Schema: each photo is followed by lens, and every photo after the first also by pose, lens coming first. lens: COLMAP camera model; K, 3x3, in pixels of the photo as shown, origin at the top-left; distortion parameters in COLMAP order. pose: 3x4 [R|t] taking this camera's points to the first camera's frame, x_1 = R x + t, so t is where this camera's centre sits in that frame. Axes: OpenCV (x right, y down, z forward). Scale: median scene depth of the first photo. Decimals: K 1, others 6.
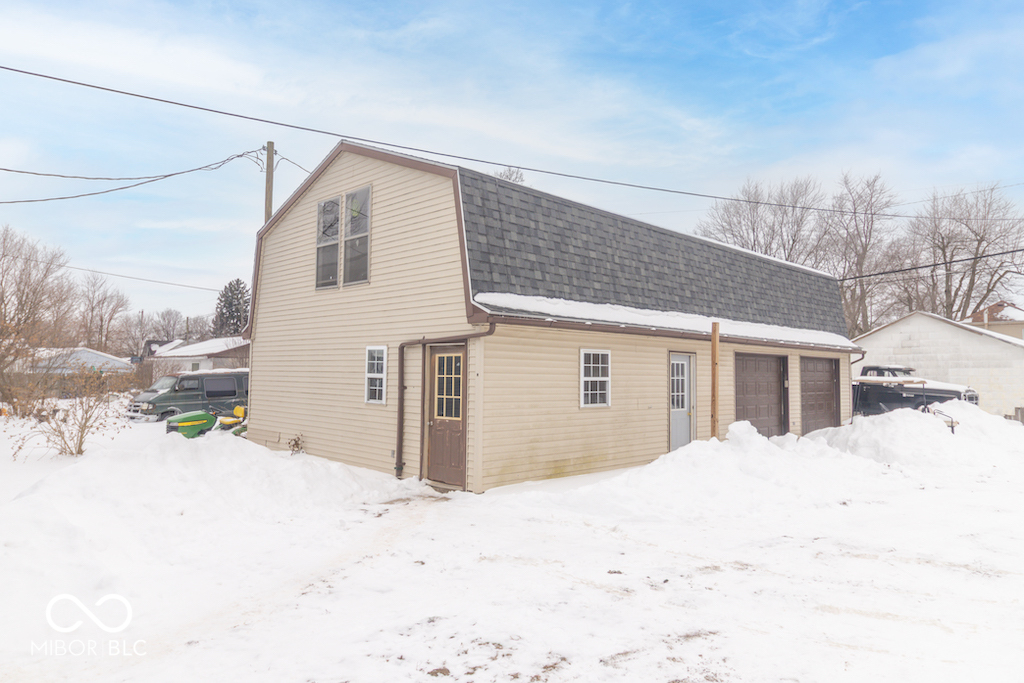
lens RADIAL K [[676.3, 0, 510.8], [0, 676.3, 339.9], [0, 0, 1]] dist [0.005557, -0.001584]
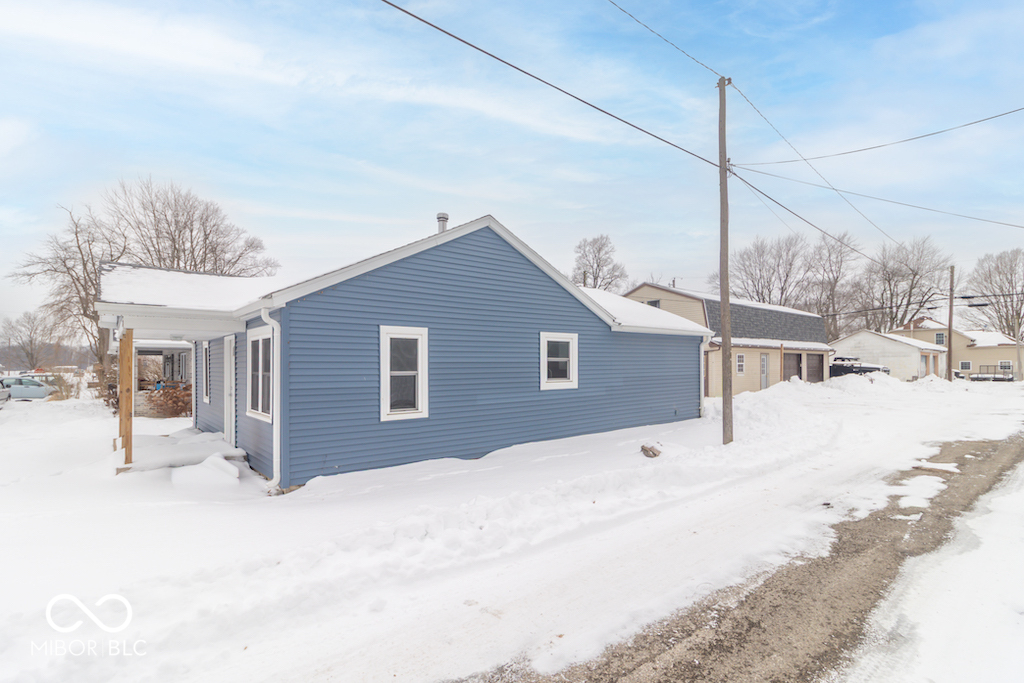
lens RADIAL K [[487.4, 0, 509.4], [0, 487.4, 365.1], [0, 0, 1]] dist [0.000936, 0.003301]
pose [[0.994349, -0.010916, -0.105596, -0.374143], [0.016381, 0.998563, 0.051029, -0.034847], [0.104887, -0.052470, 0.993099, -0.707723]]
